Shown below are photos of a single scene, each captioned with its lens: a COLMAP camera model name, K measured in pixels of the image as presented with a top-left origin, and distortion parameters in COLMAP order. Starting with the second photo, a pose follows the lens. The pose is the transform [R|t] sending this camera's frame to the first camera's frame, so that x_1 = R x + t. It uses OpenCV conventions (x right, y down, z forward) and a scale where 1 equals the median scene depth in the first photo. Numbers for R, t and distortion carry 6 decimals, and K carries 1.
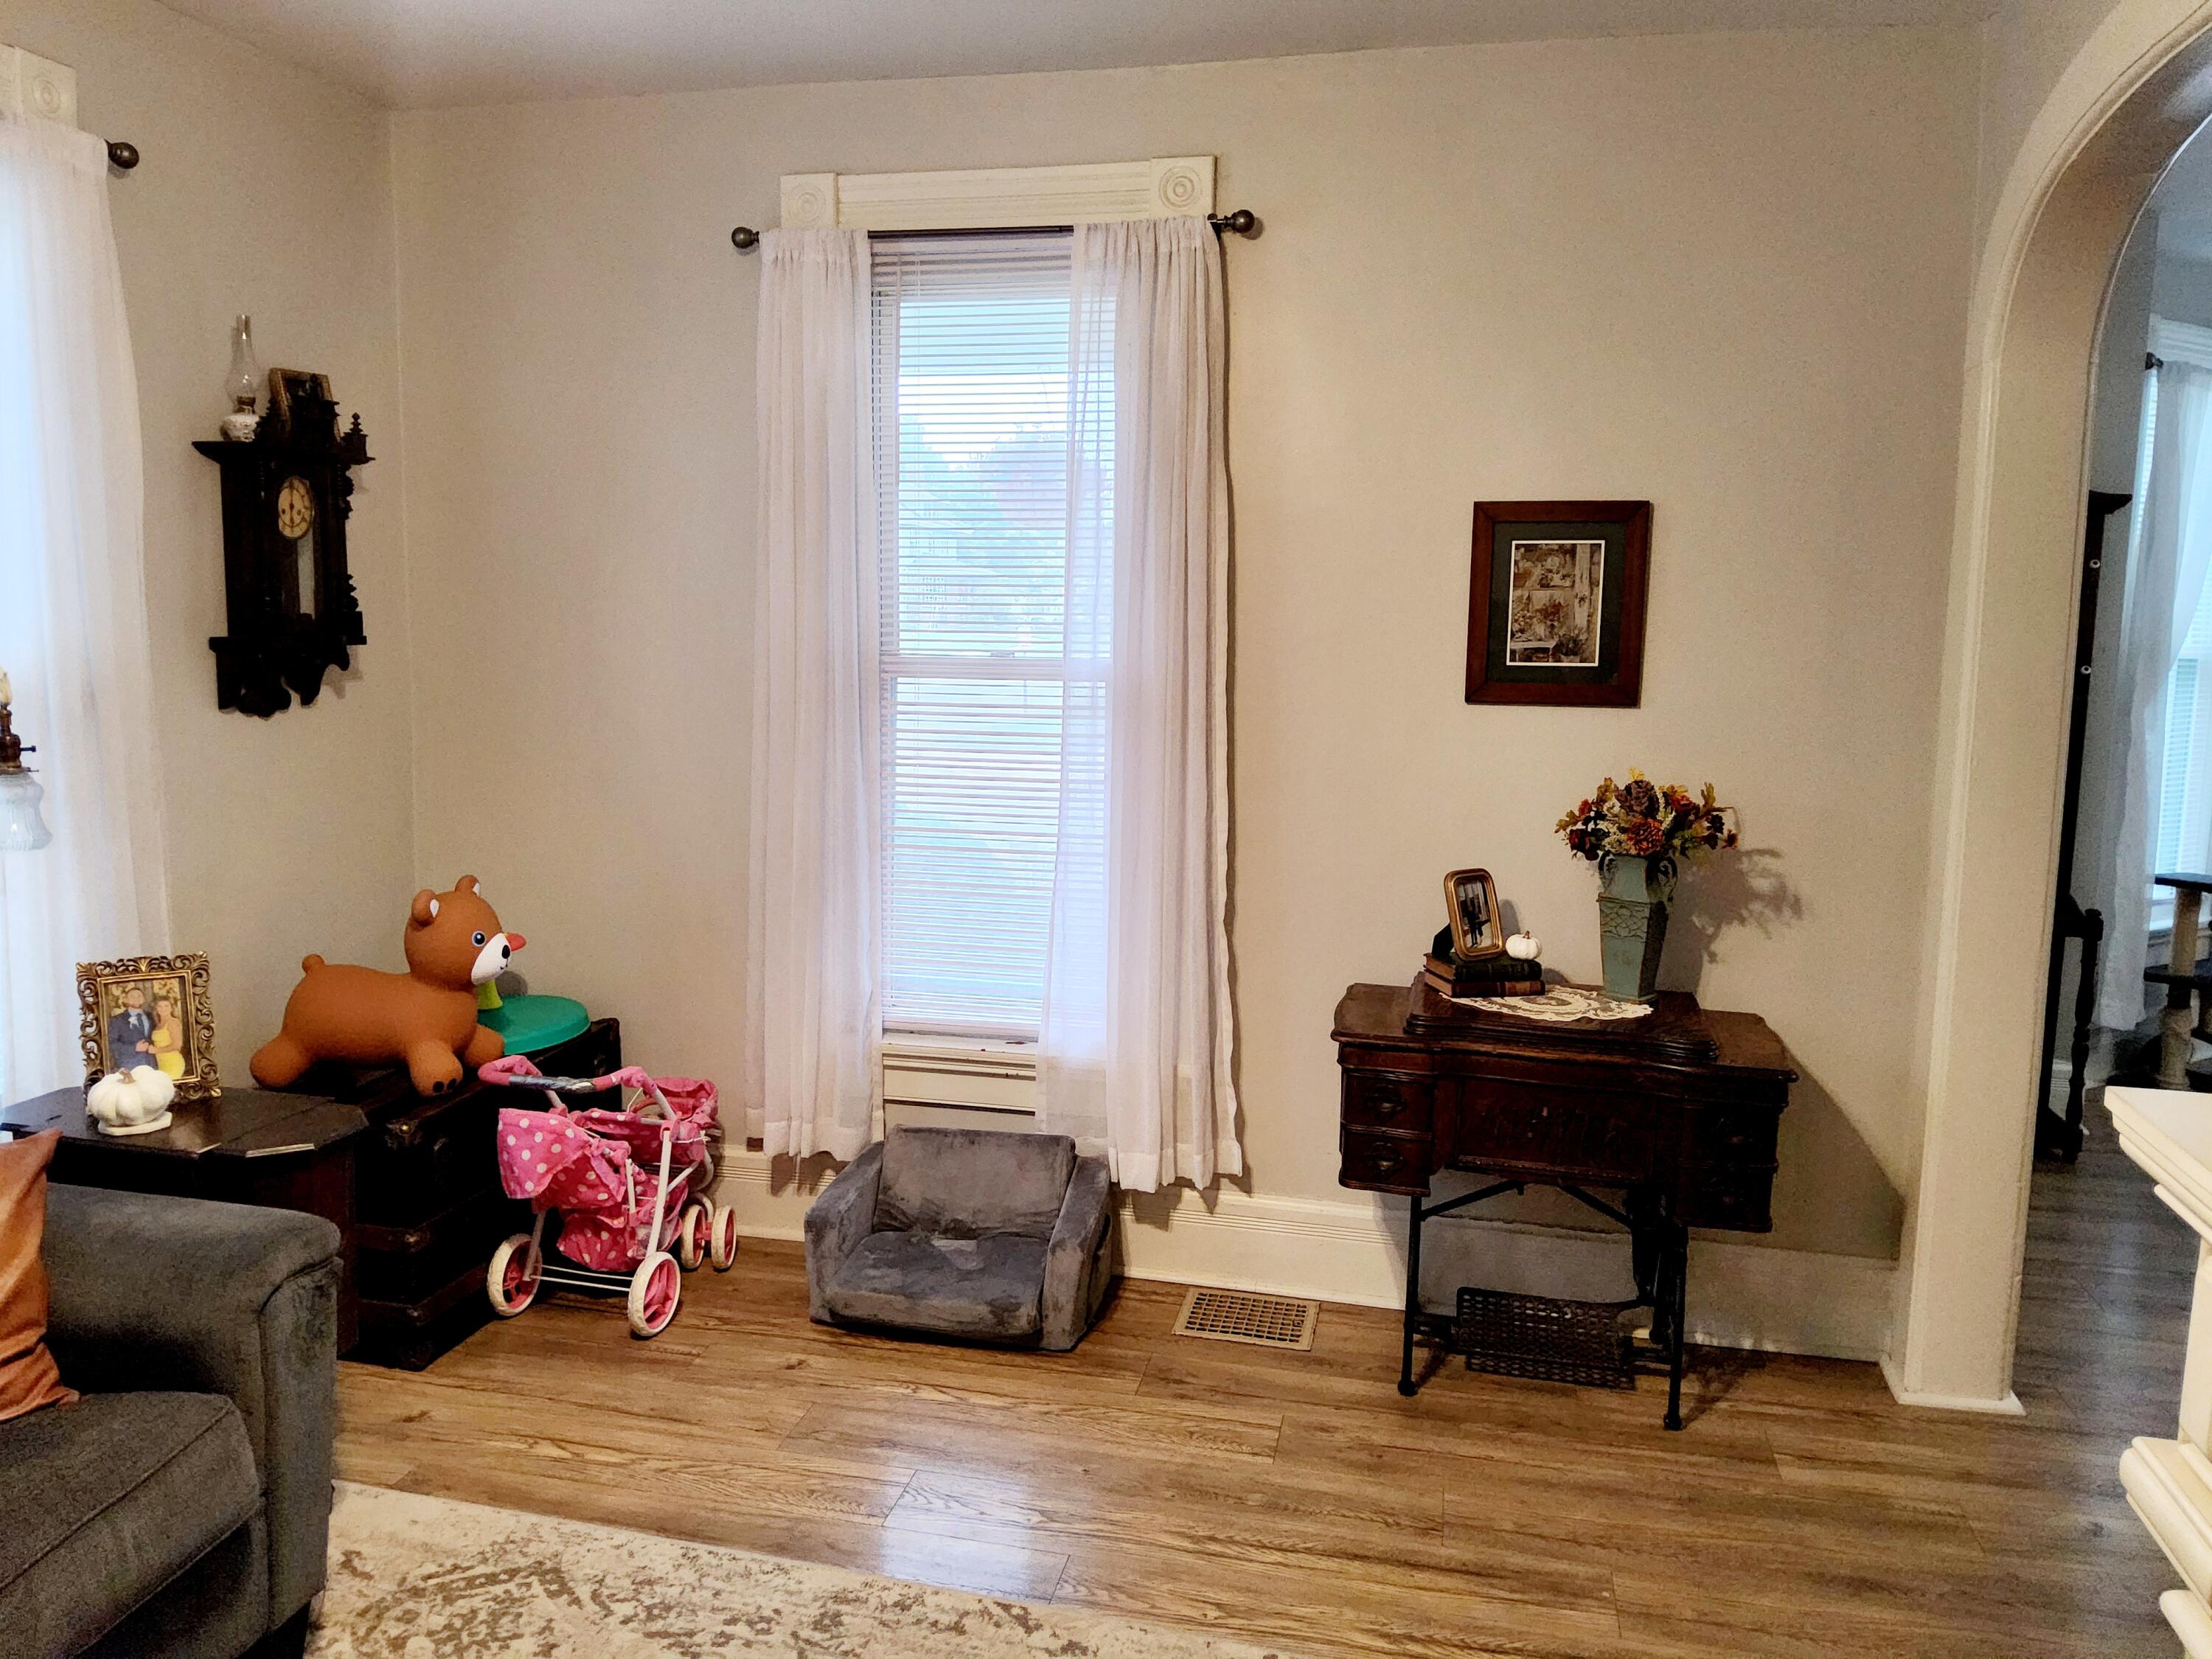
lens RADIAL K [[1657.9, 0, 1070.1], [0, 1657.9, 811.6], [0, 0, 1]] dist [0.059512, -0.110652]
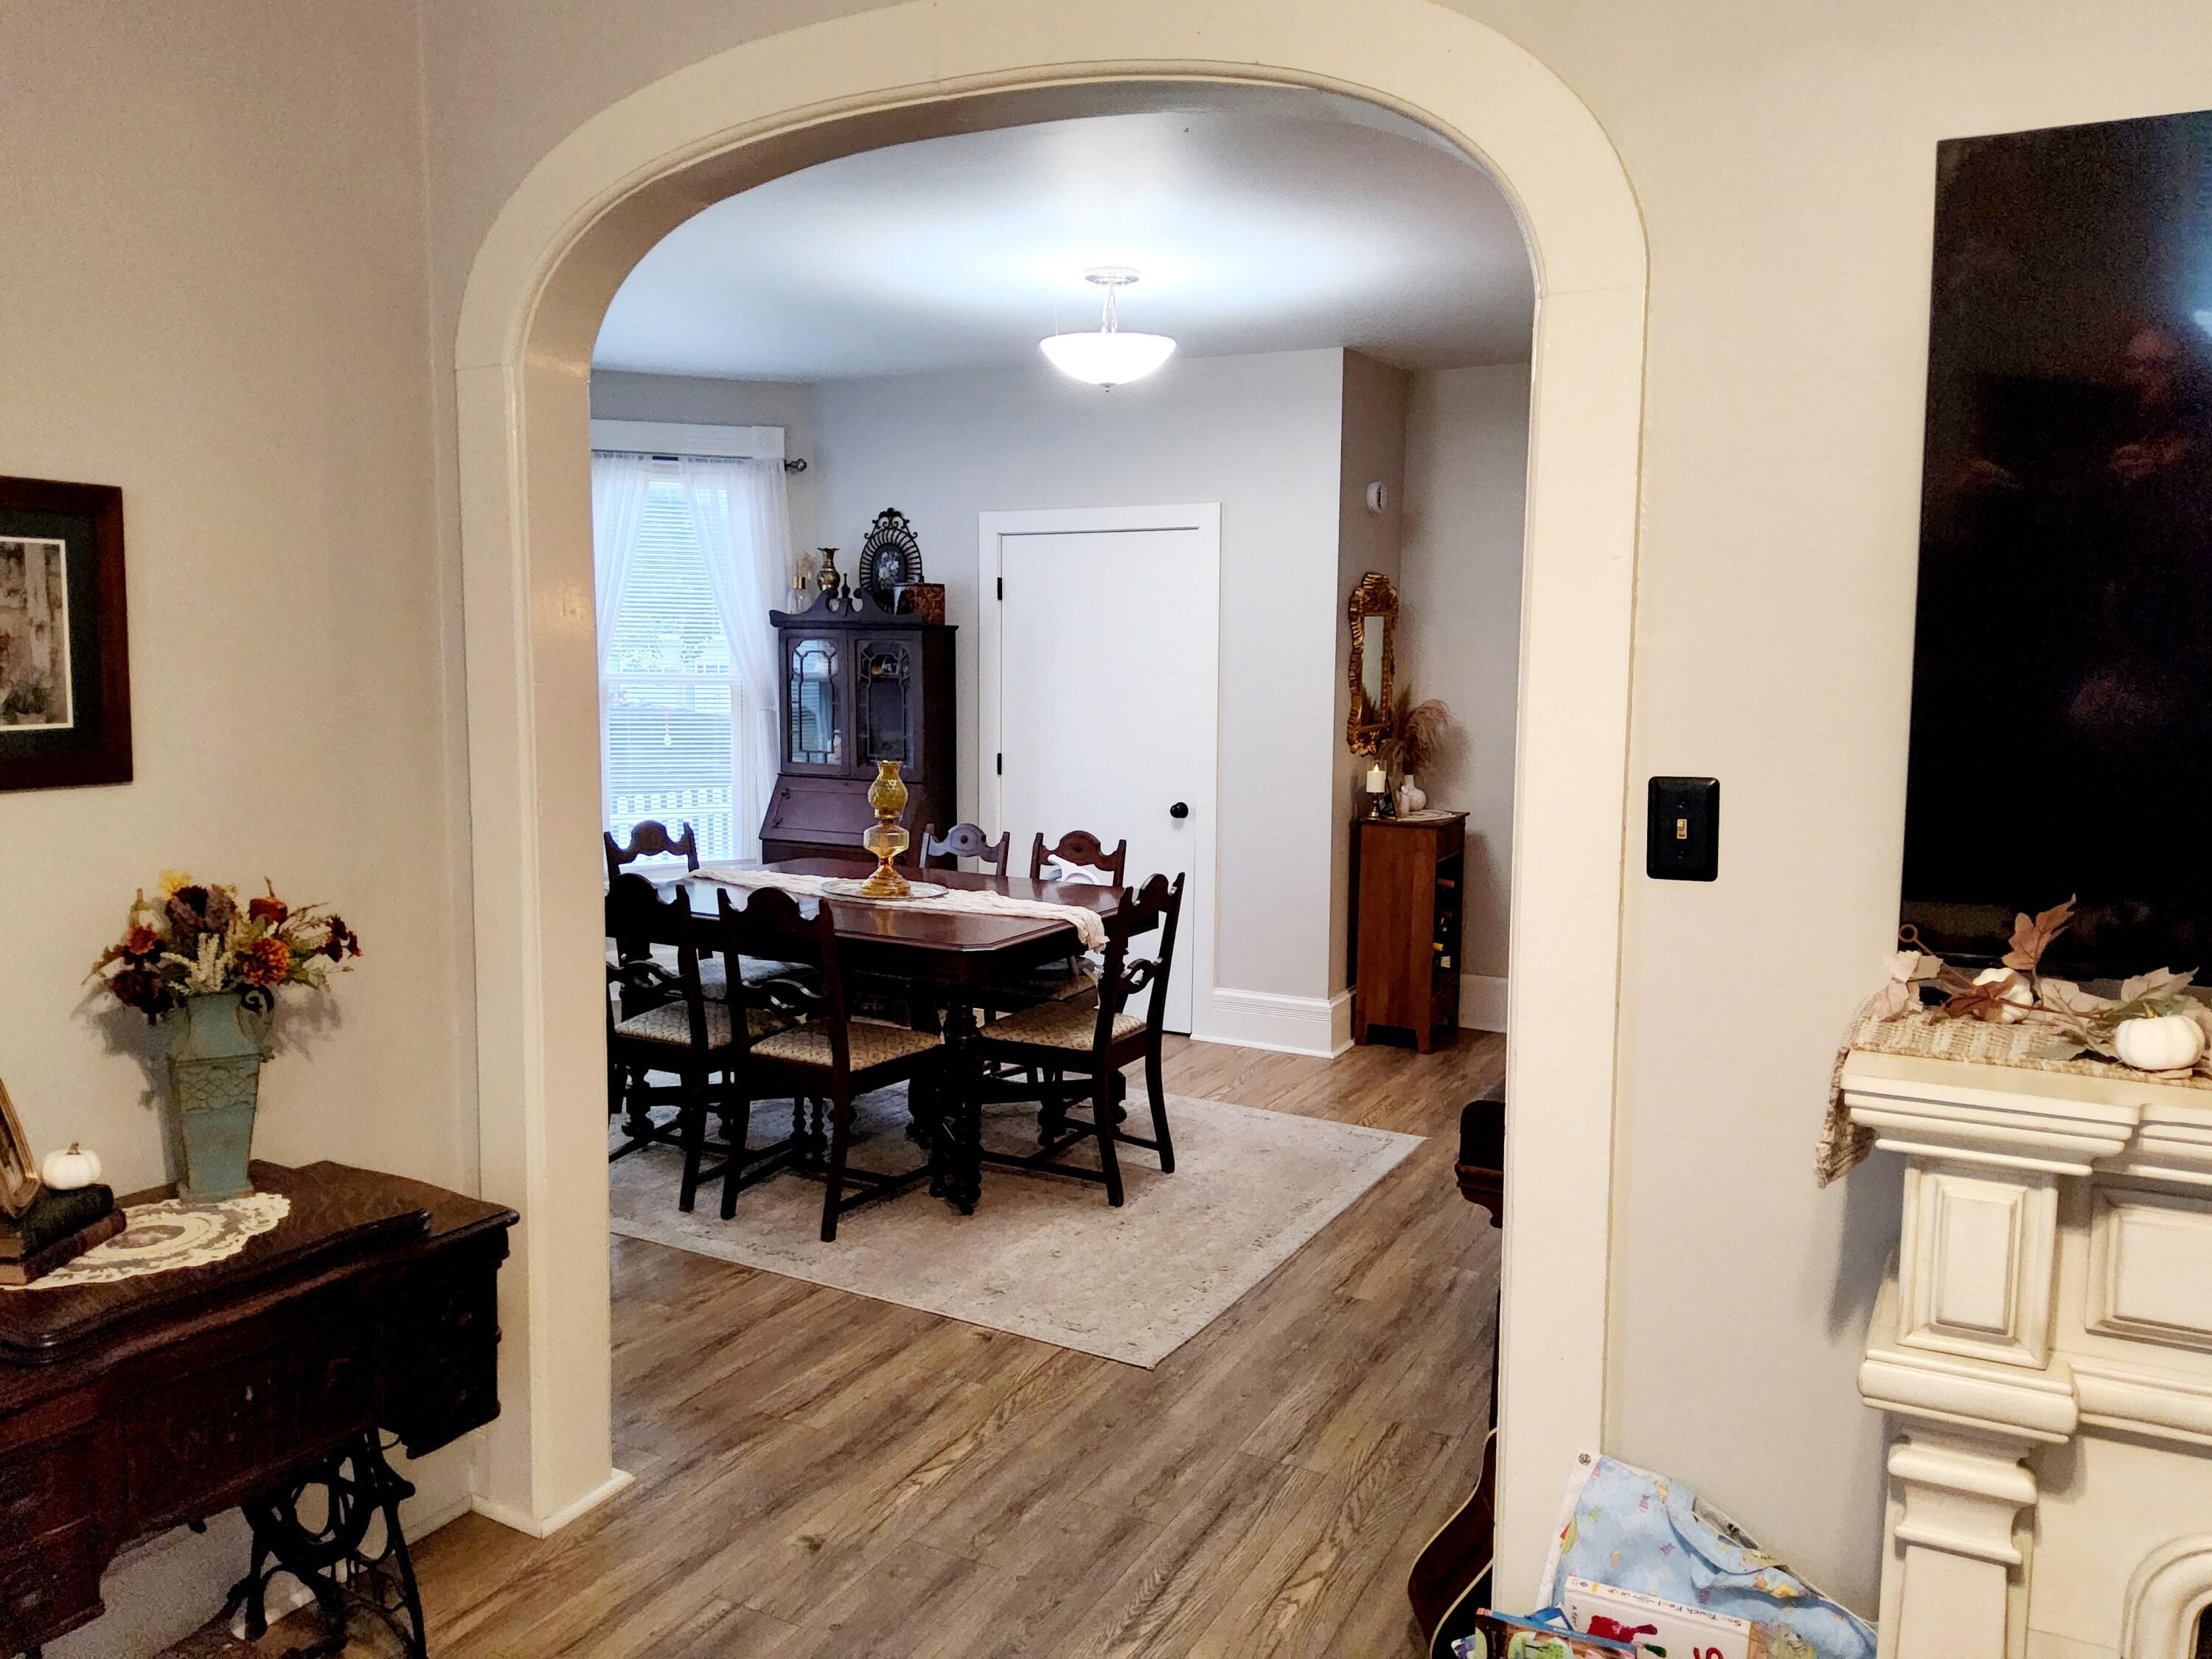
lens RADIAL K [[1657.9, 0, 1070.1], [0, 1657.9, 811.6], [0, 0, 1]] dist [0.059512, -0.110652]
pose [[0.257380, -0.107273, 0.960338, -0.230114], [0.120308, 0.989644, 0.078303, -0.058840], [-0.958792, 0.095383, 0.267620, 0.446224]]
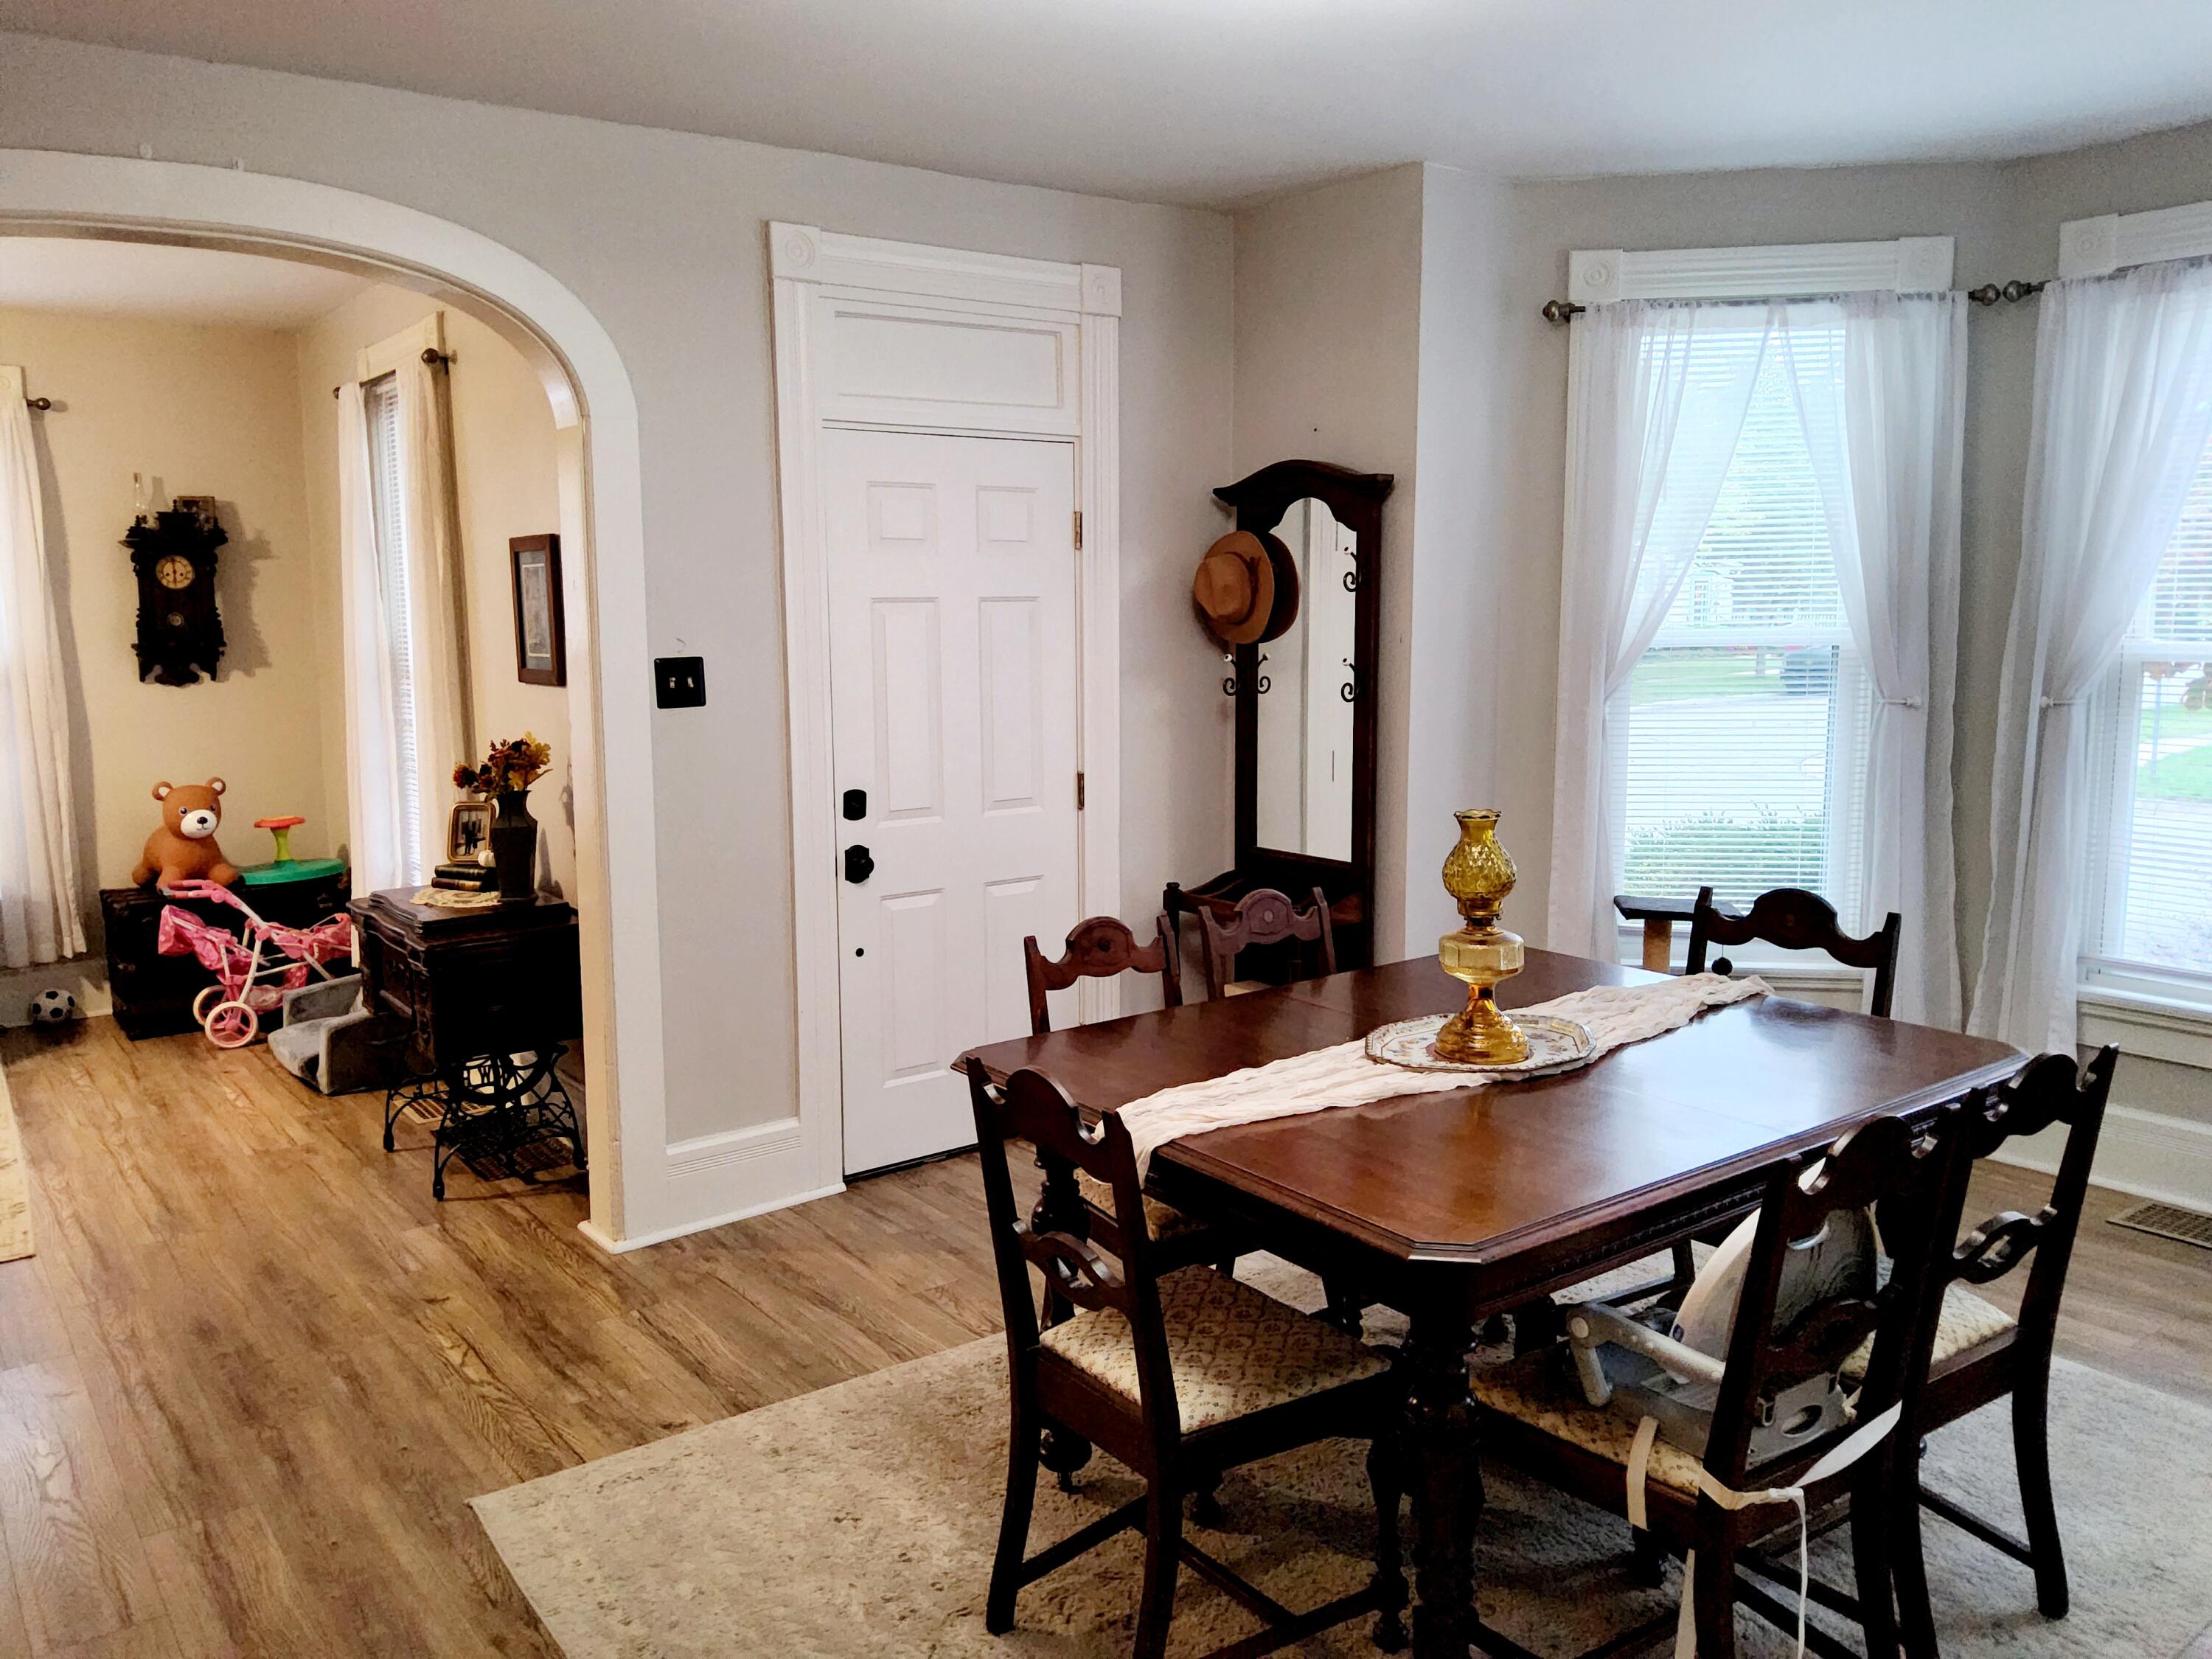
lens RADIAL K [[1657.9, 0, 1070.1], [0, 1657.9, 811.6], [0, 0, 1]] dist [0.059512, -0.110652]
pose [[0.762885, 0.055855, -0.644117, 1.533023], [-0.061228, 0.998025, 0.014026, -0.005953], [0.643628, 0.028738, 0.764798, 0.245449]]
